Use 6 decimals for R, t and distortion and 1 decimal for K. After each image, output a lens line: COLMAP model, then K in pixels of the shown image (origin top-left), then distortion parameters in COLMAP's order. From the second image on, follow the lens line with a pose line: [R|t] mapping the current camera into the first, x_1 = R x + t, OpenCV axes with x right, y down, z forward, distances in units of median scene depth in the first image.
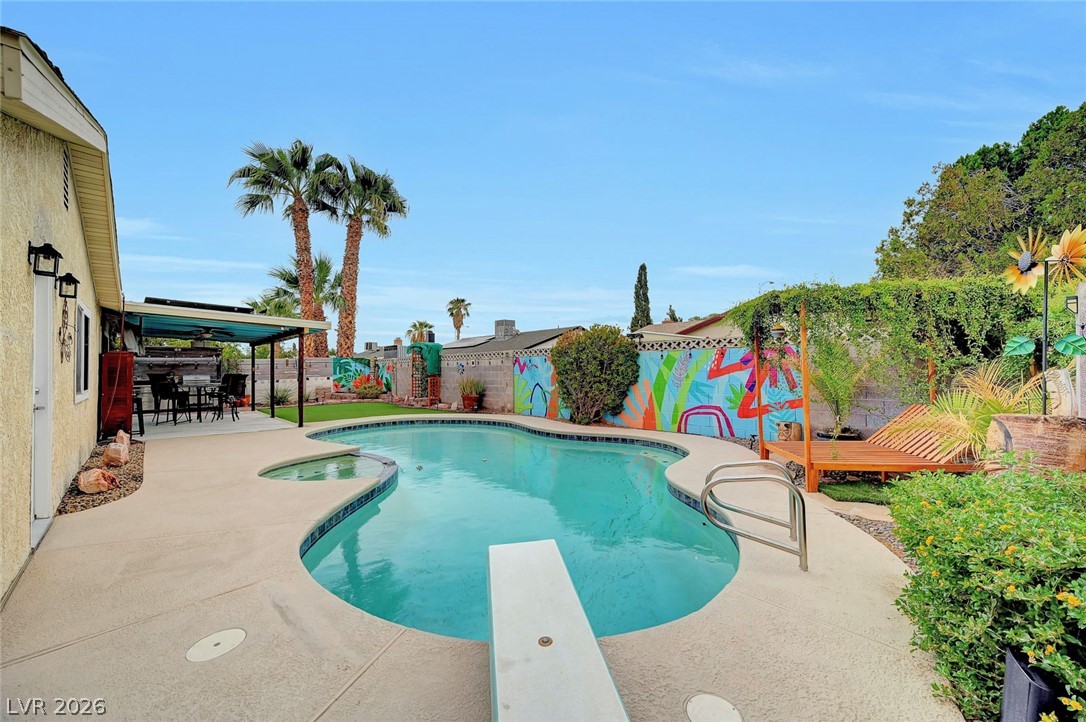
lens RADIAL K [[429.2, 0, 547.1], [0, 429.2, 359.0], [0, 0, 1]] dist [0.002092, -0.001998]
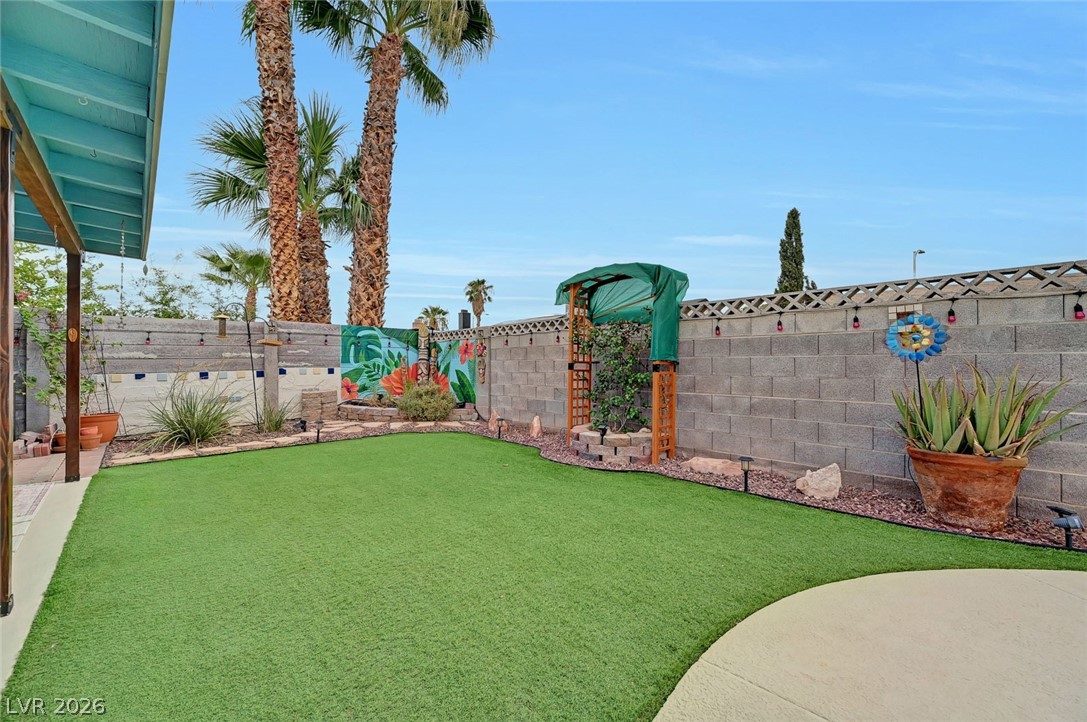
lens RADIAL K [[429.6, 0, 548.9], [0, 429.6, 361.5], [0, 0, 1]] dist [0.002092, -0.001998]
pose [[0.999832, 0.013976, 0.011839, -0.407631], [-0.014131, 0.999814, 0.013124, 0.036996], [-0.011653, -0.013289, 0.999844, 0.779469]]
